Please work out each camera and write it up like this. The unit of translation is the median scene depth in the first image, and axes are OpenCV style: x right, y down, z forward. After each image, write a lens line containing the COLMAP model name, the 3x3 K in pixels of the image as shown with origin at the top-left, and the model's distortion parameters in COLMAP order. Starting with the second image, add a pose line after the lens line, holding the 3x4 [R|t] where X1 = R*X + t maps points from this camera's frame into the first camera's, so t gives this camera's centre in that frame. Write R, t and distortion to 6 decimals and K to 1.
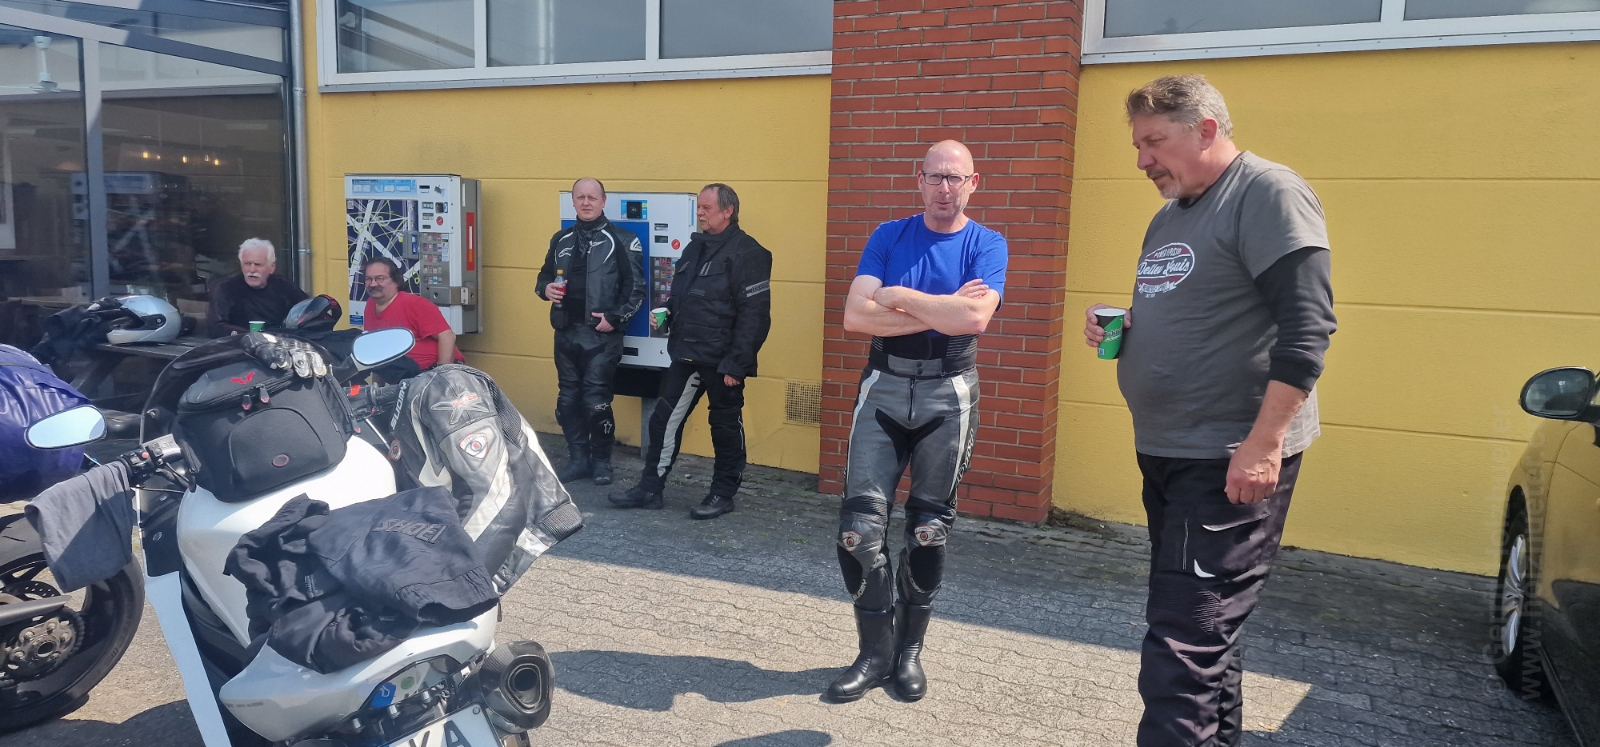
lens RADIAL K [[949.7, 0, 807.2], [0, 949.7, 381.0], [0, 0, 1]] dist [-0.015624, -0.001543]
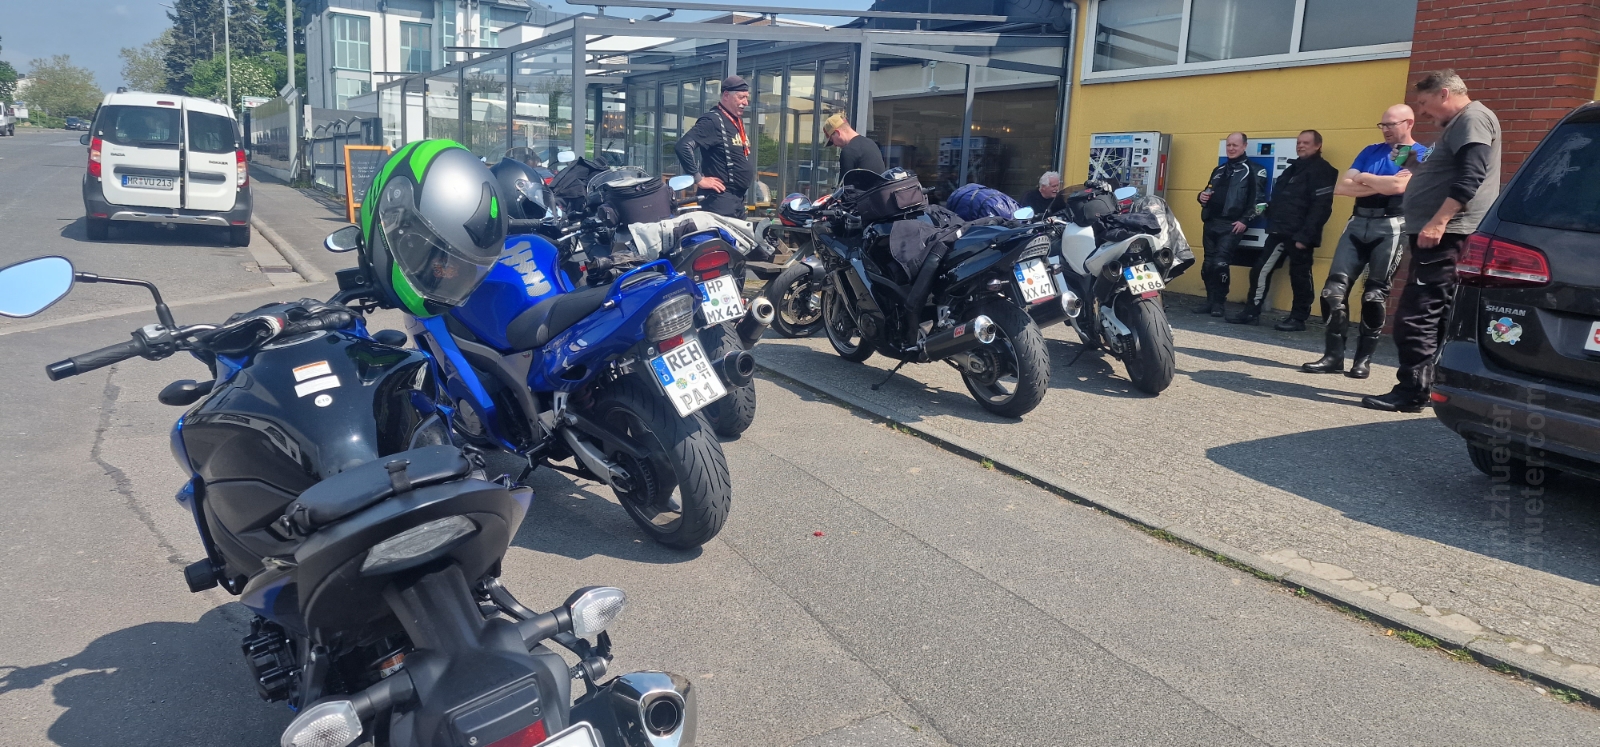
lens RADIAL K [[949.7, 0, 807.2], [0, 949.7, 381.0], [0, 0, 1]] dist [-0.015624, -0.001543]
pose [[0.773994, 0.127733, -0.620176, 0.240188], [-0.107785, 0.991725, 0.069740, 0.167613], [0.623952, 0.012868, 0.781357, -0.679219]]
